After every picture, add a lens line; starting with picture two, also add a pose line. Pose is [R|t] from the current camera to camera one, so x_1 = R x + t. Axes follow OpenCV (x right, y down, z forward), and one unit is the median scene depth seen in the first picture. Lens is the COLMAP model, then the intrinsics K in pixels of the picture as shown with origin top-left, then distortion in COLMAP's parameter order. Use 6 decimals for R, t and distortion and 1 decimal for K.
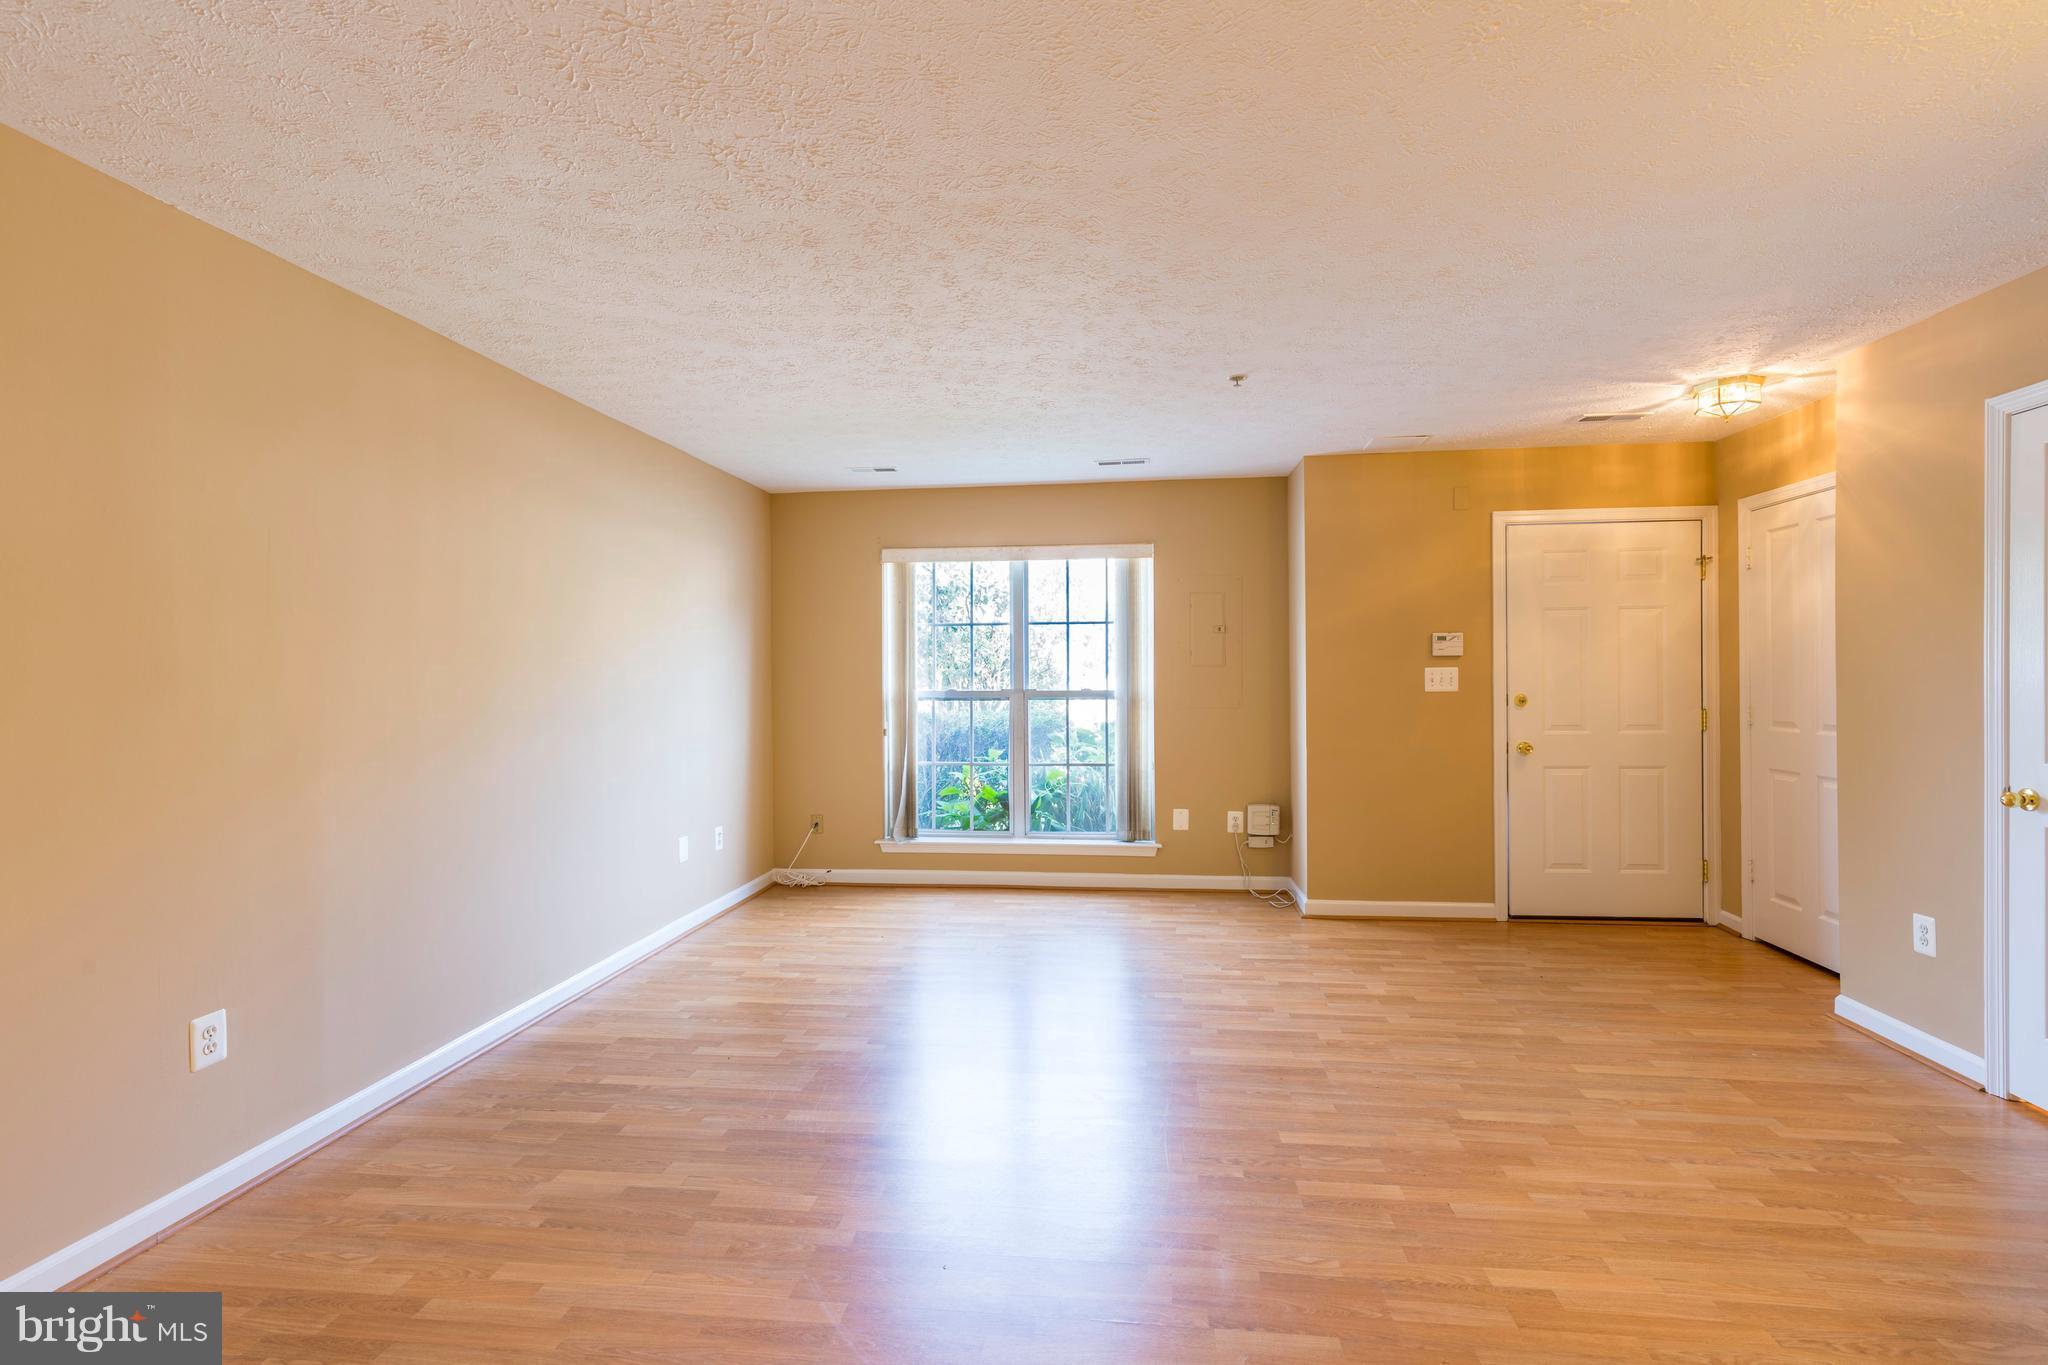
lens RADIAL K [[958.4, 0, 1030.6], [0, 958.4, 682.2], [0, 0, 1]] dist [0.009290, -0.000831]
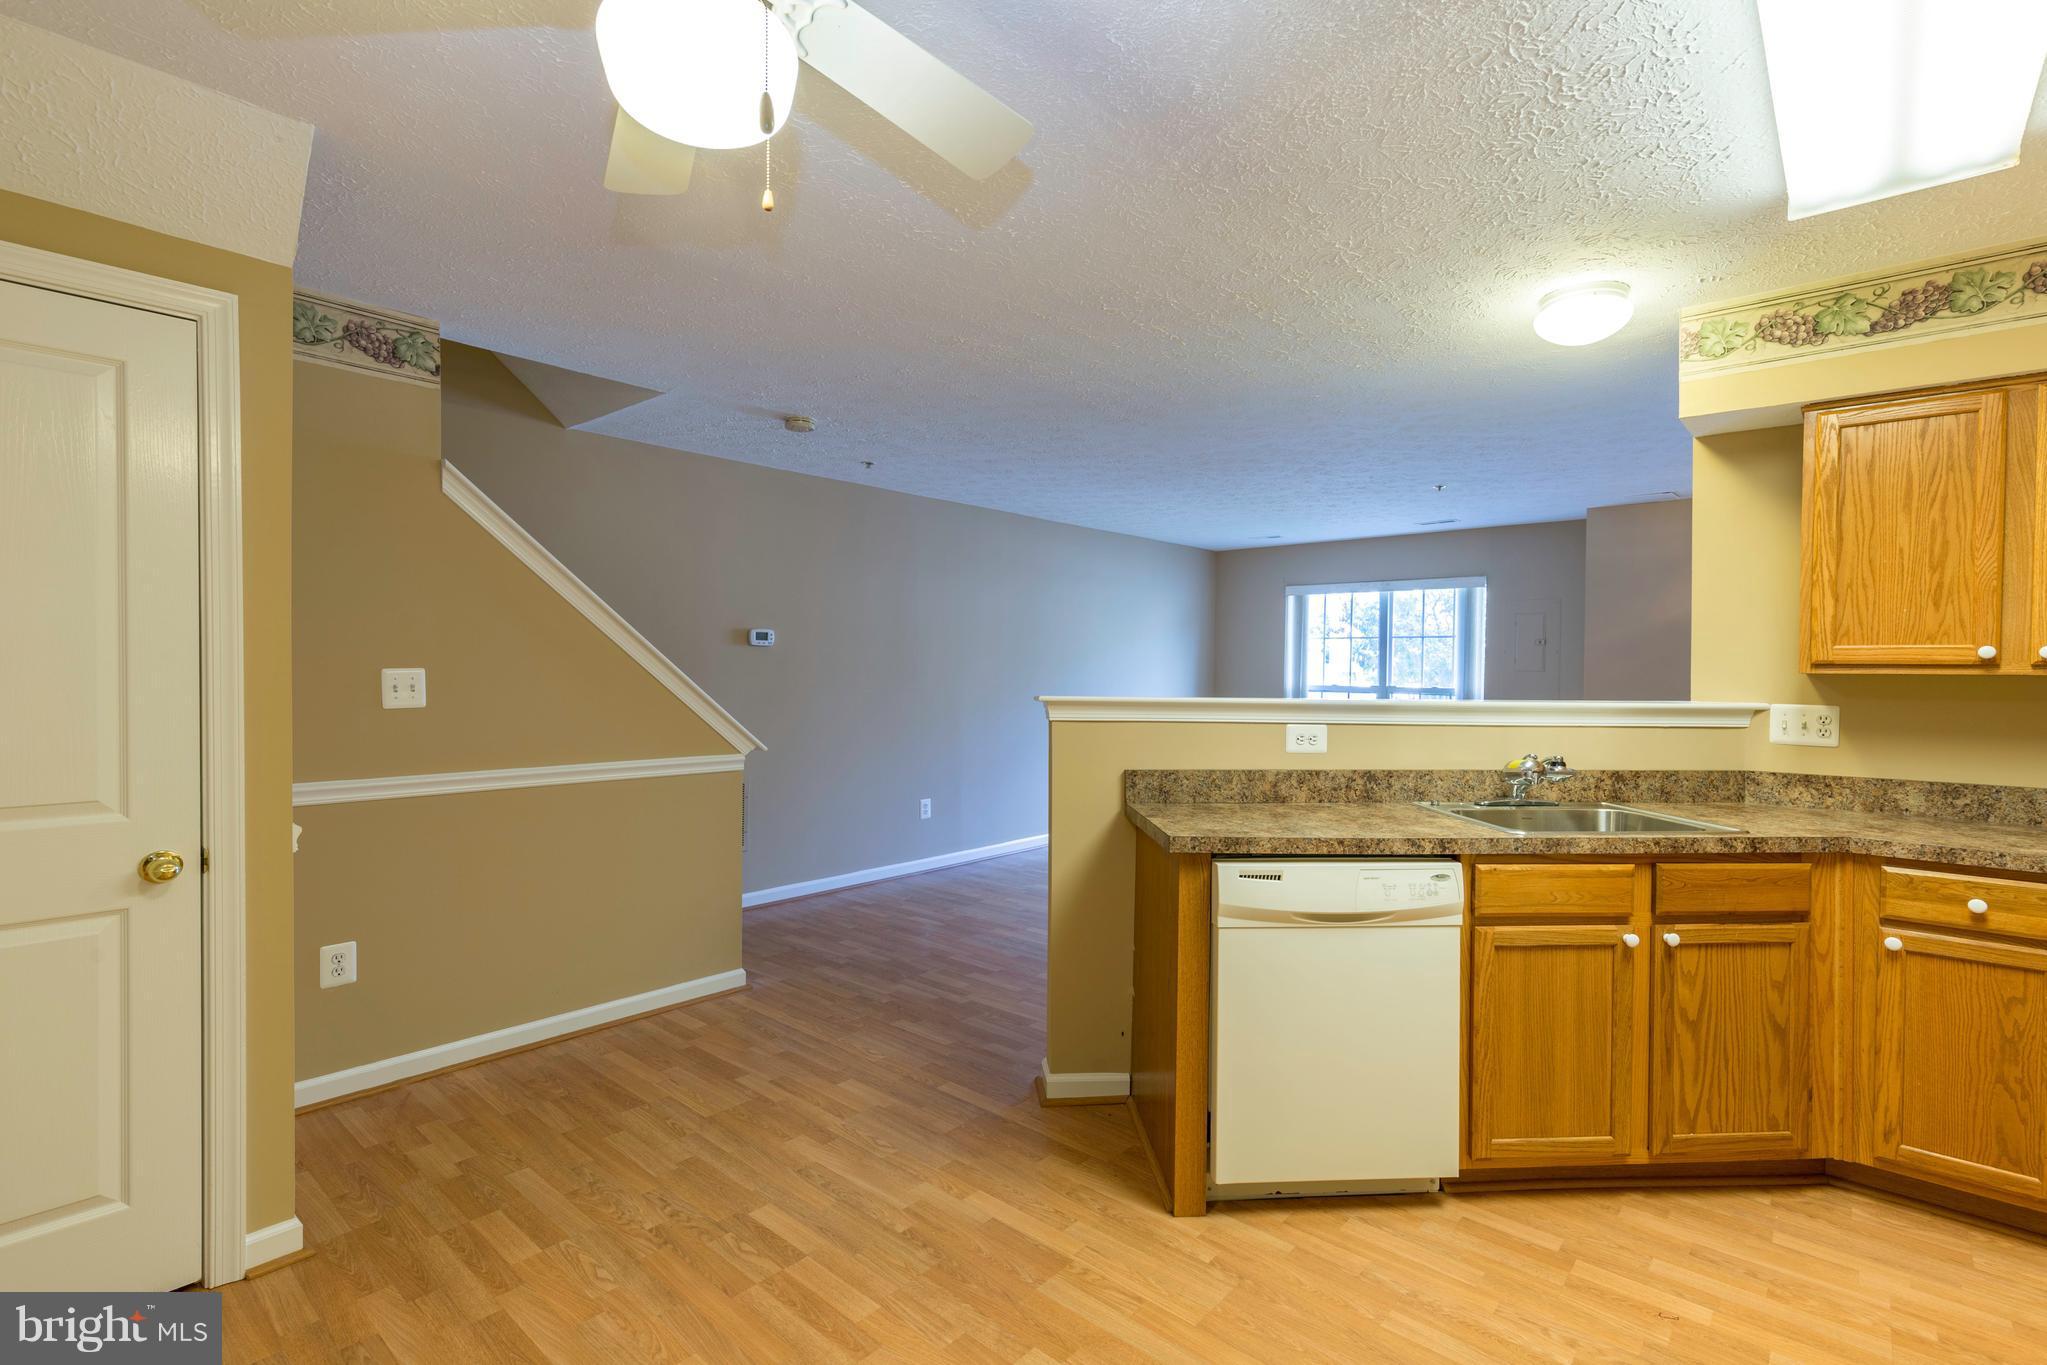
lens RADIAL K [[957.9, 0, 1030.1], [0, 957.9, 682.2], [0, 0, 1]] dist [0.009290, -0.000831]
pose [[0.823334, 0.020200, -0.567198, 0.427764], [-0.015506, 0.999794, 0.013097, -0.010308], [0.567345, -0.001988, 0.823478, -0.492835]]
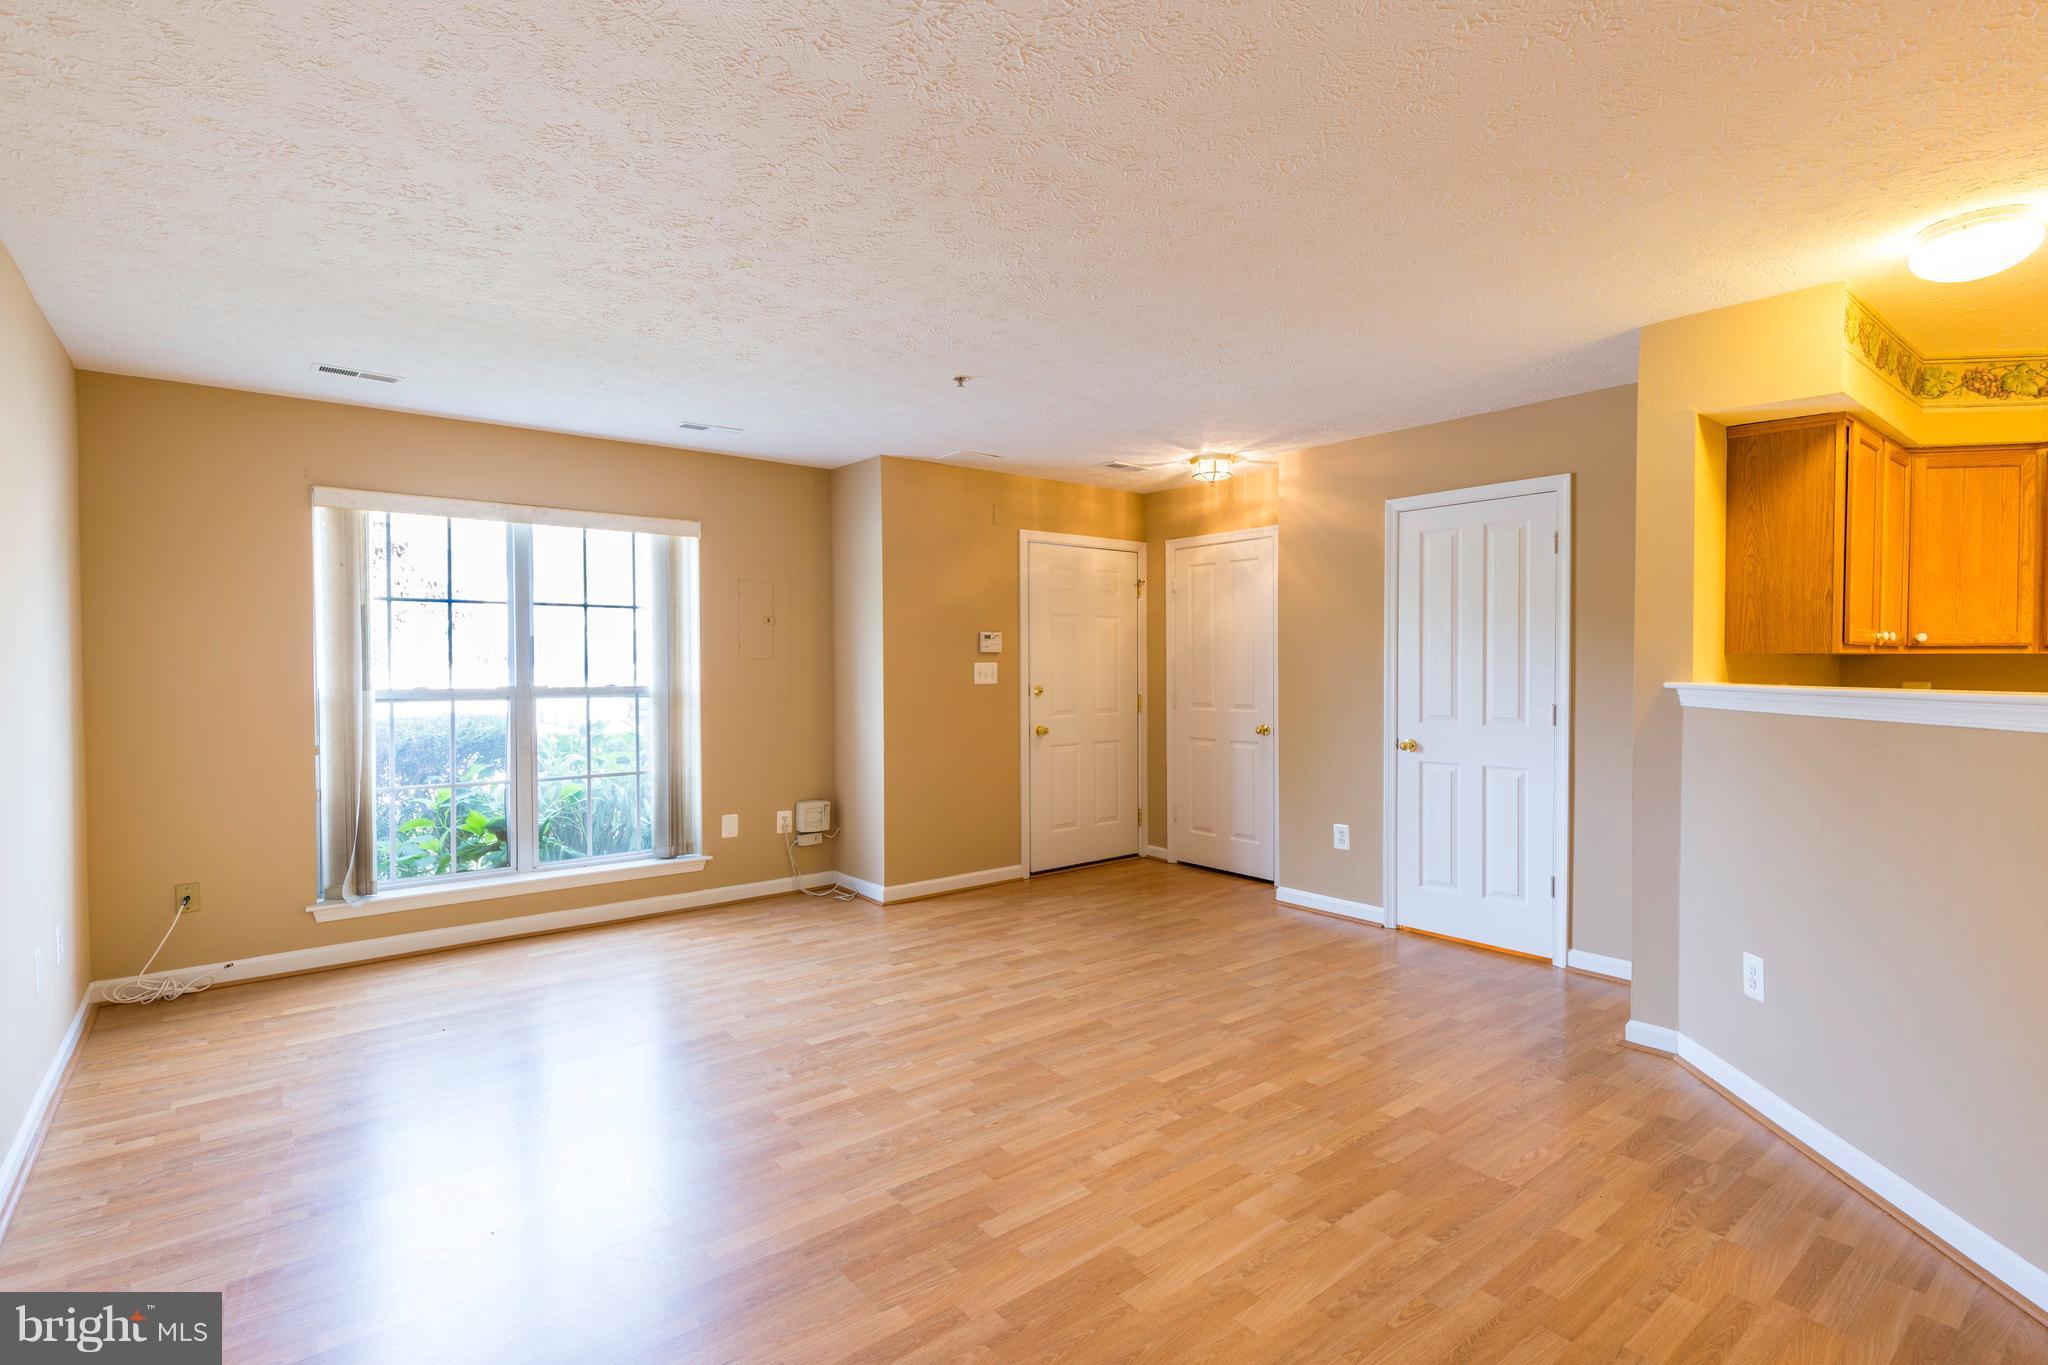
lens RADIAL K [[973.7, 0, 1024.0], [0, 973.7, 682.5], [0, 0, 1]] dist [0.012495, -0.000494]
pose [[0.705749, -0.007924, 0.708417, -0.363472], [0.002924, 0.999962, 0.008272, -0.001479], [-0.708456, -0.003767, 0.705745, 0.166800]]
